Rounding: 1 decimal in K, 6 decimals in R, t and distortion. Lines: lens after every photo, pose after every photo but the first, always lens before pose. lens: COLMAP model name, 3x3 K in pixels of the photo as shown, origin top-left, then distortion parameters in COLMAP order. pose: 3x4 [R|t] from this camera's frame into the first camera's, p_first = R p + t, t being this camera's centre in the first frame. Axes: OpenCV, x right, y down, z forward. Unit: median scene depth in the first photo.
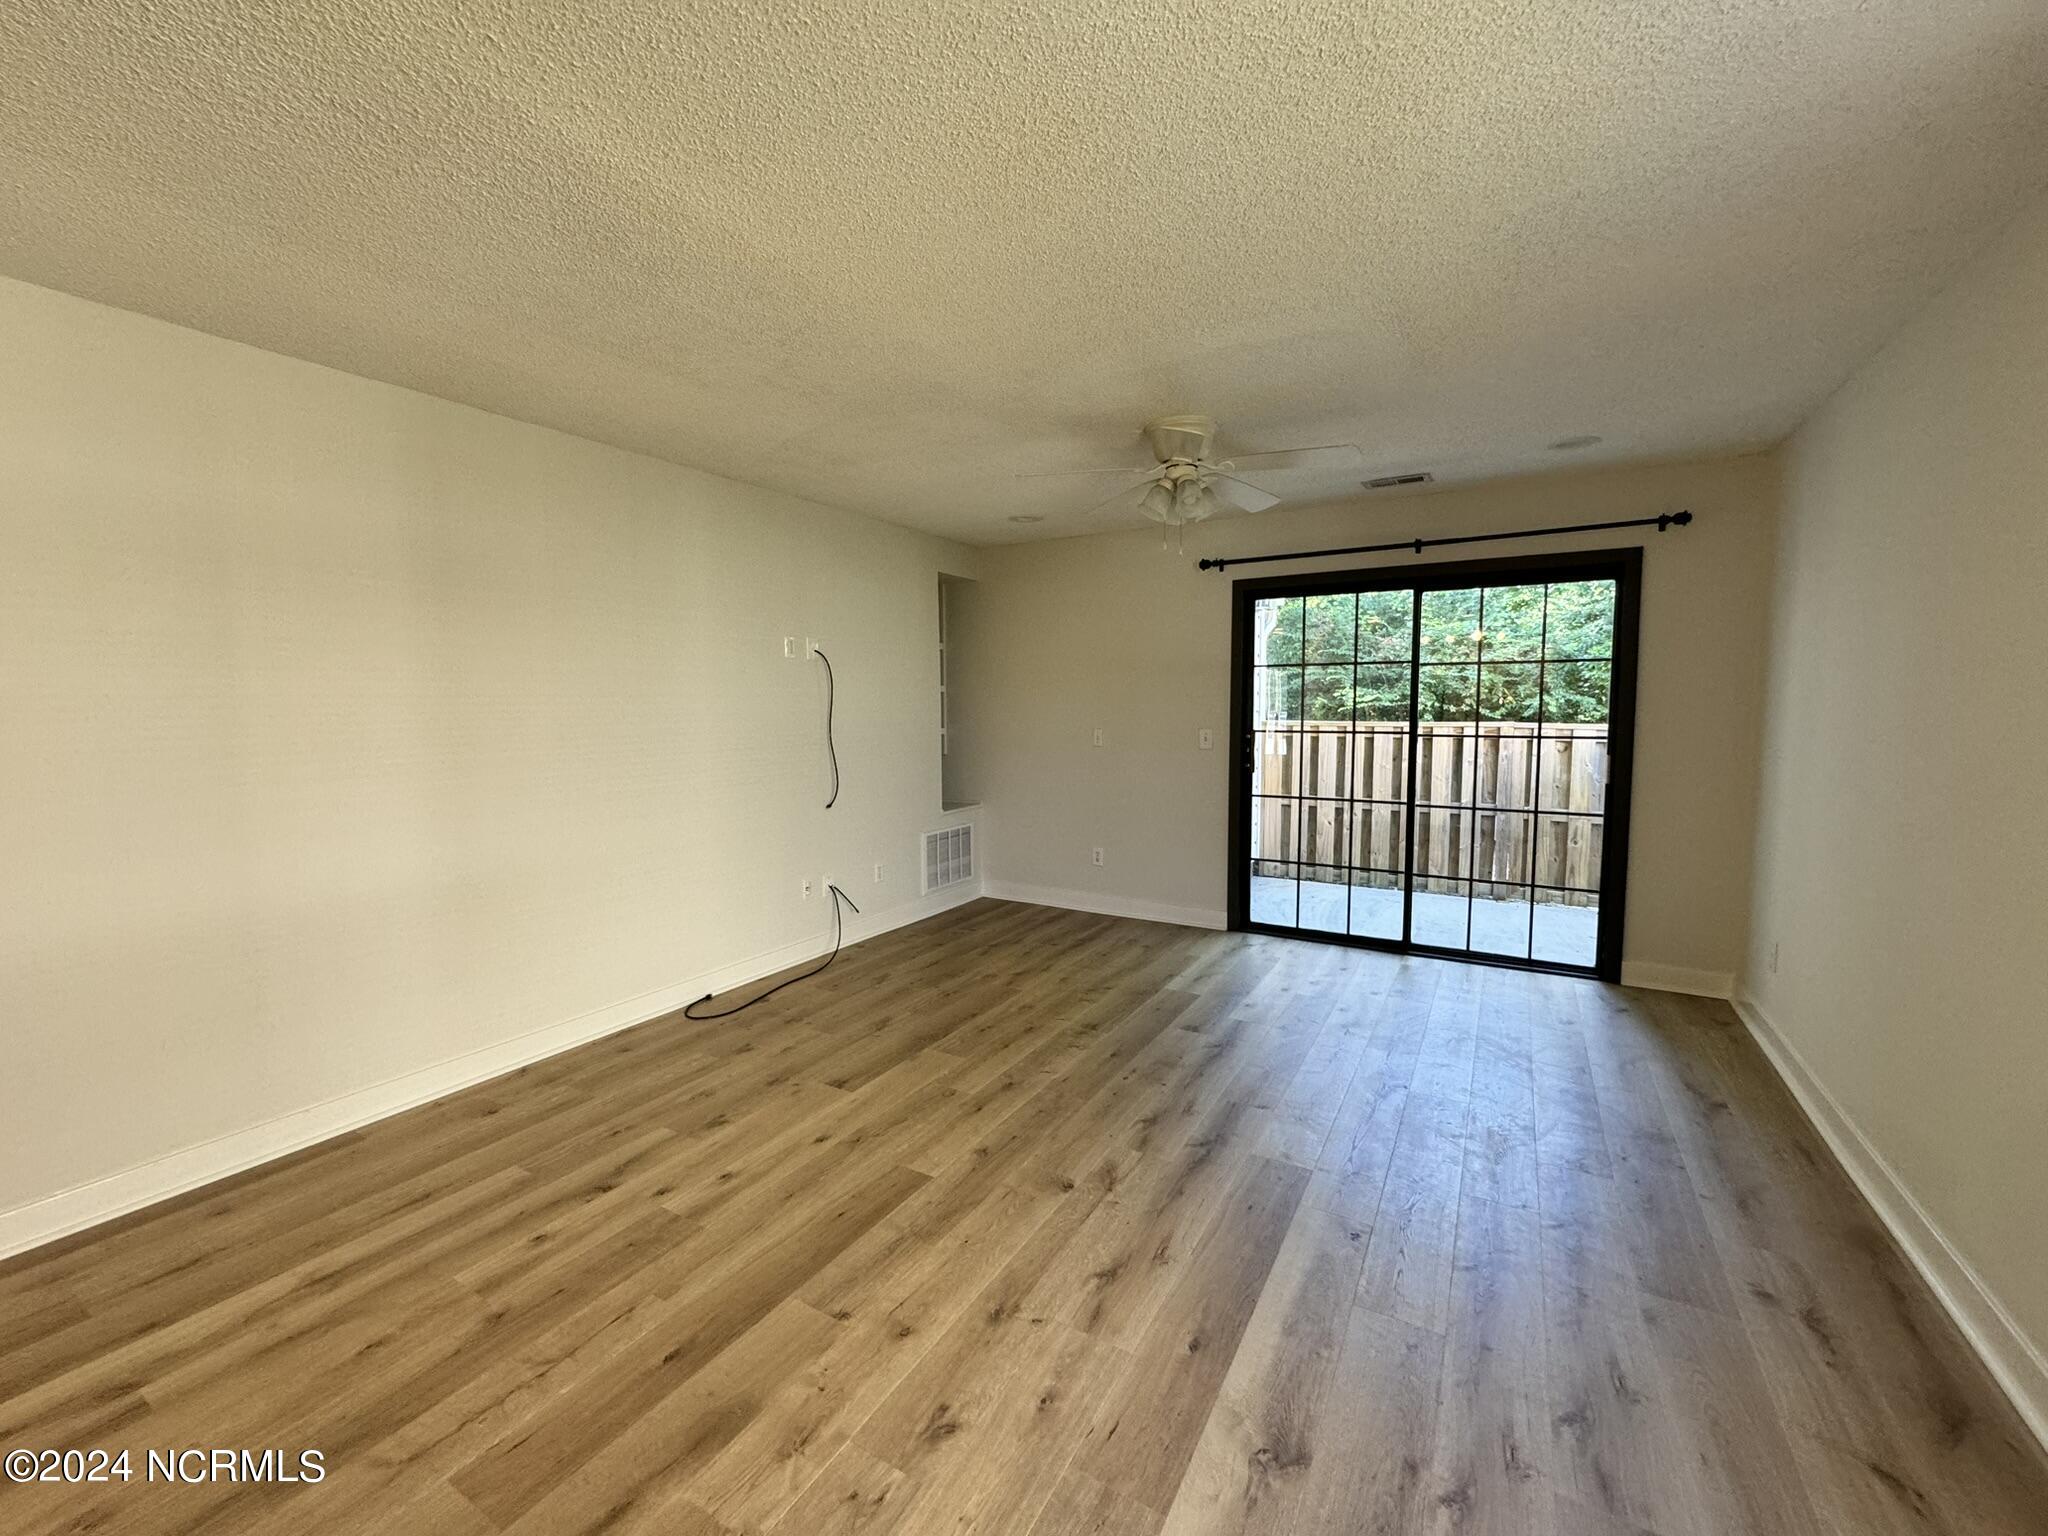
lens RADIAL K [[818.5, 0, 1027.3], [0, 818.5, 770.7], [0, 0, 1]] dist [-0.001419, 0.000494]
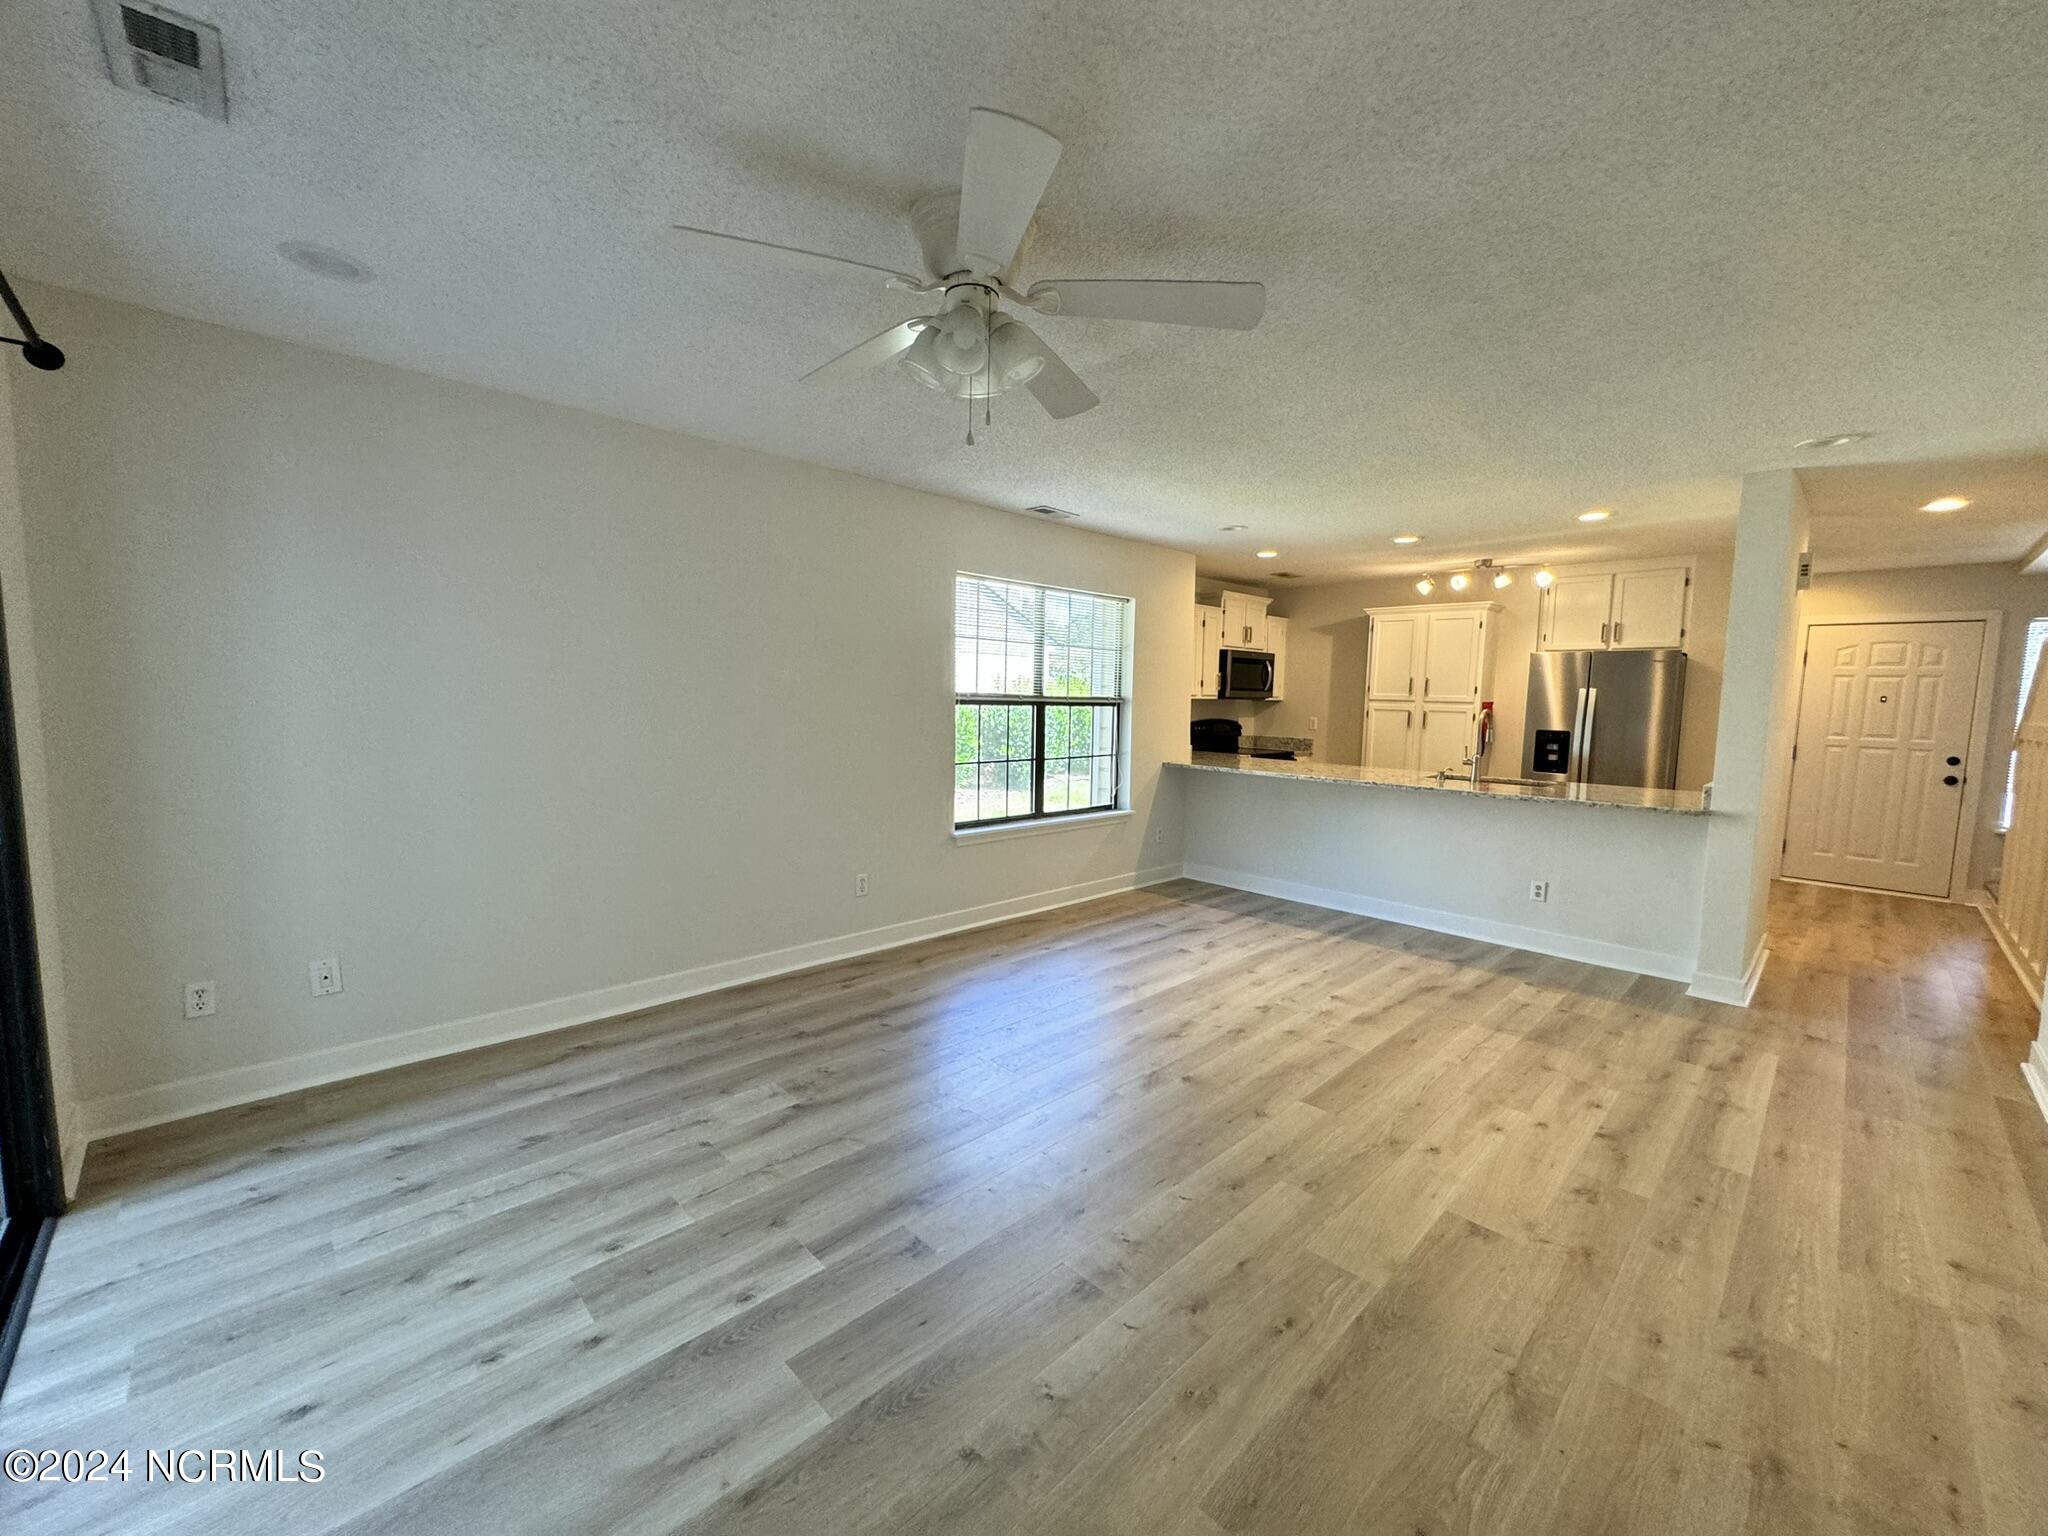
lens RADIAL K [[818.5, 0, 1027.1], [0, 818.5, 768.1], [0, 0, 1]] dist [-0.001419, 0.000494]
pose [[-0.965350, -0.039929, 0.257885, -0.012842], [0.004467, 0.985552, 0.169314, -0.120897], [-0.260920, 0.164600, -0.951224, 1.445891]]
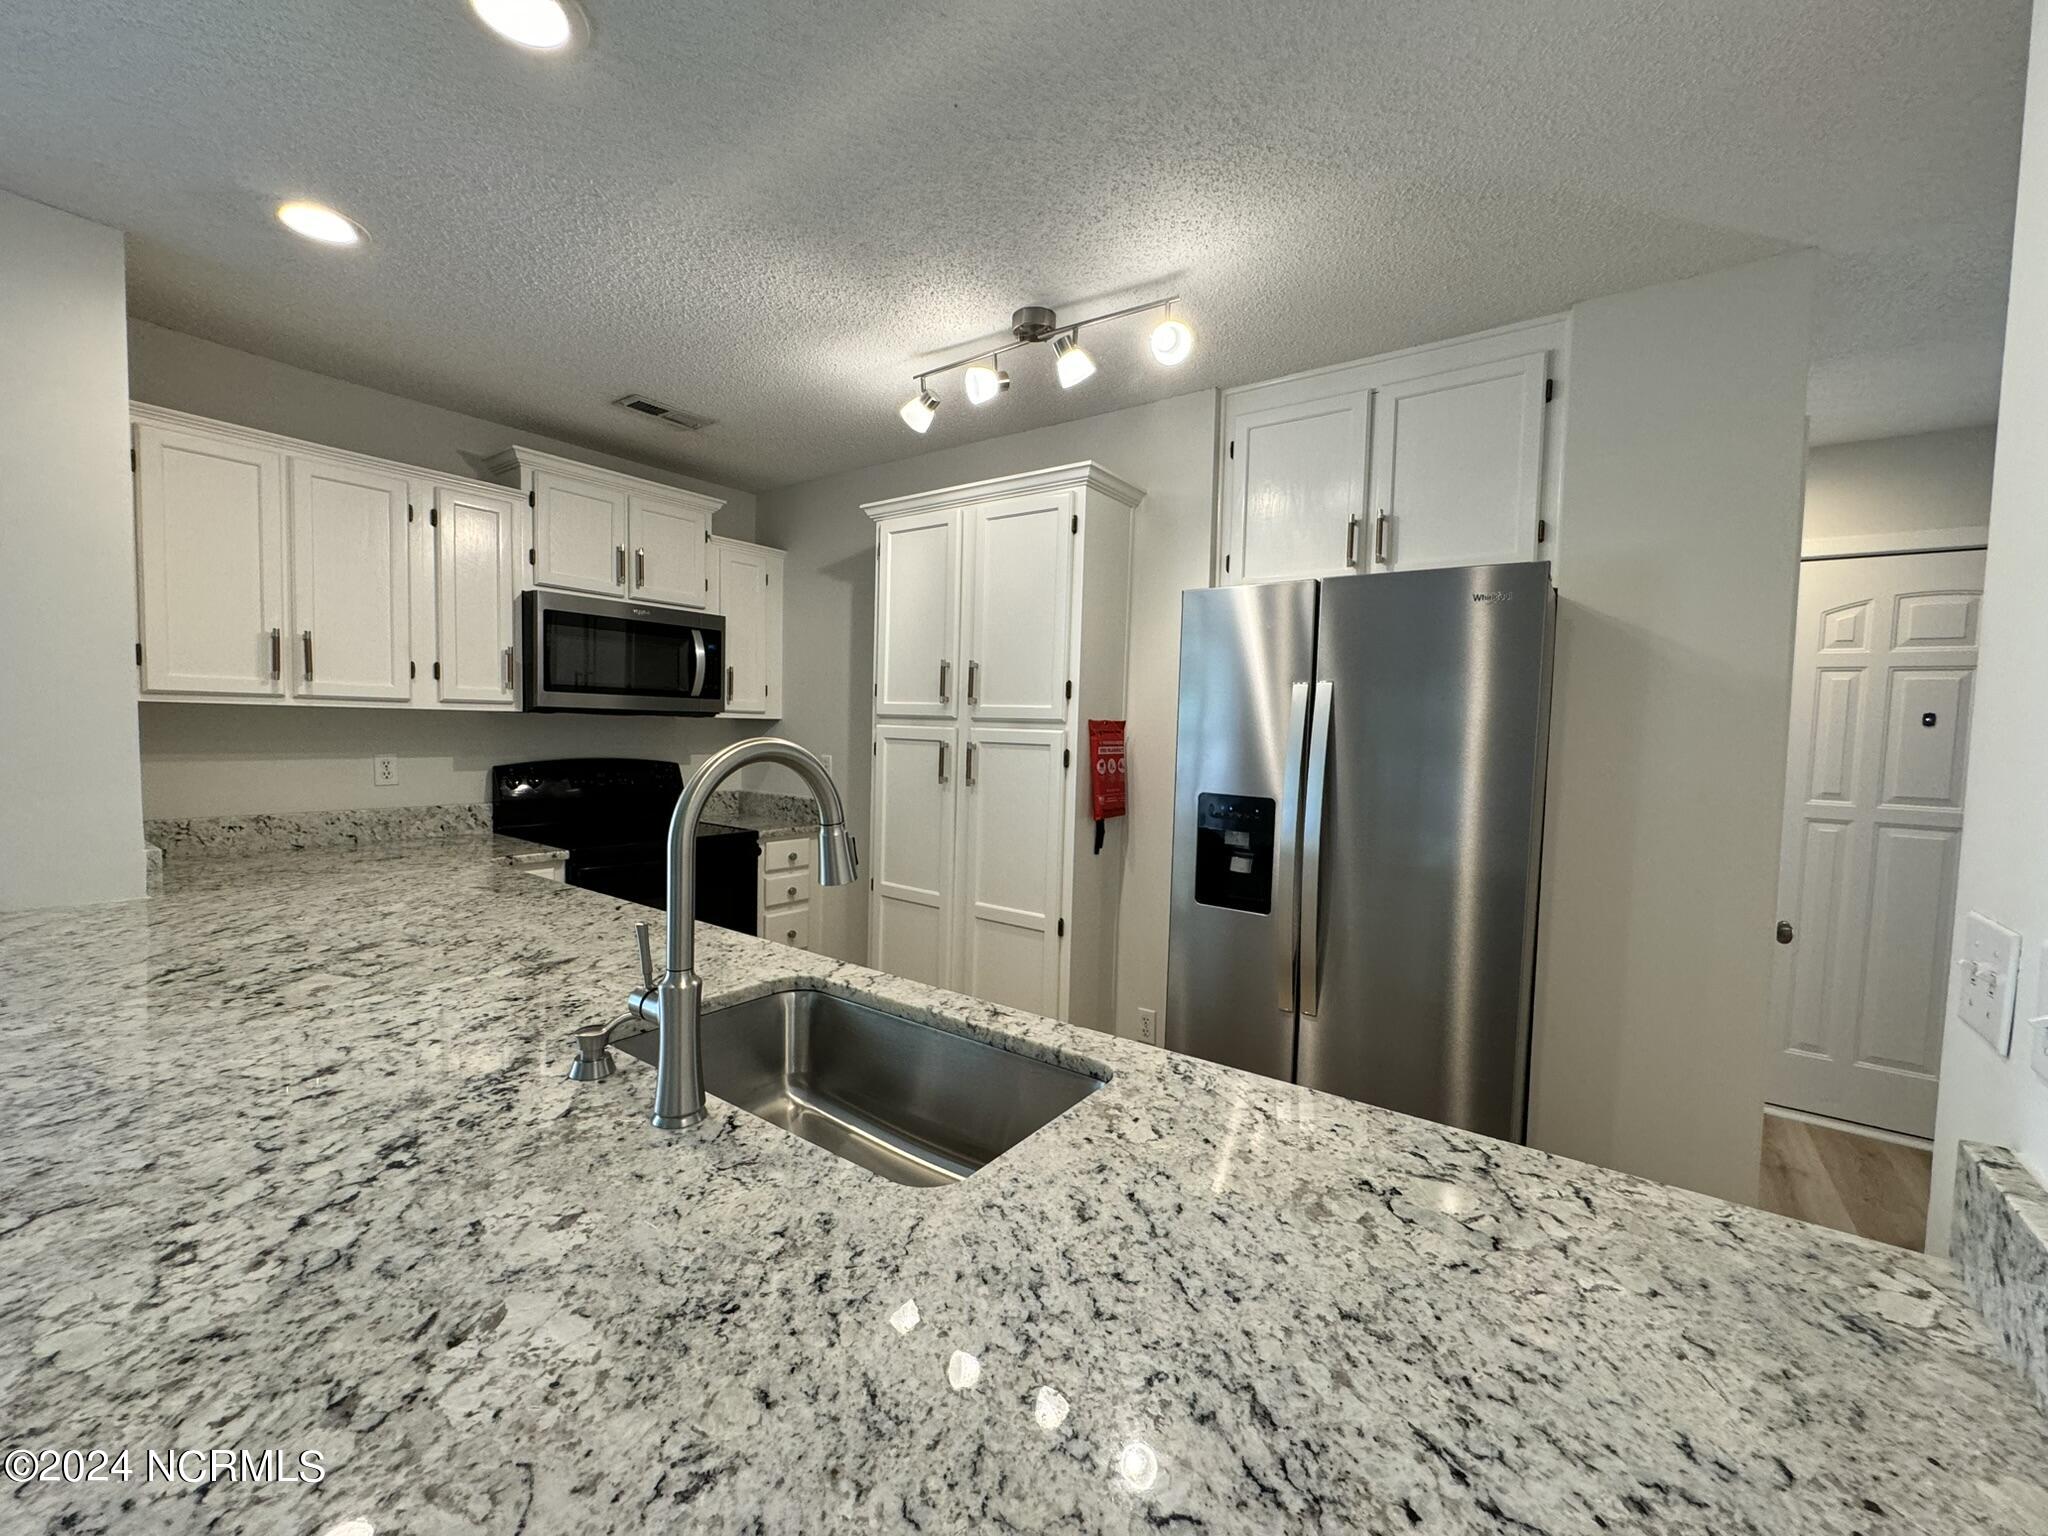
lens RADIAL K [[818.5, 0, 1024.8], [0, 818.5, 770.5], [0, 0, 1]] dist [-0.001419, 0.000494]
pose [[-0.995220, -0.028573, 0.093385, -0.530996], [-0.015707, 0.990624, 0.135711, -0.006345], [-0.096387, 0.133596, -0.986338, 0.151251]]
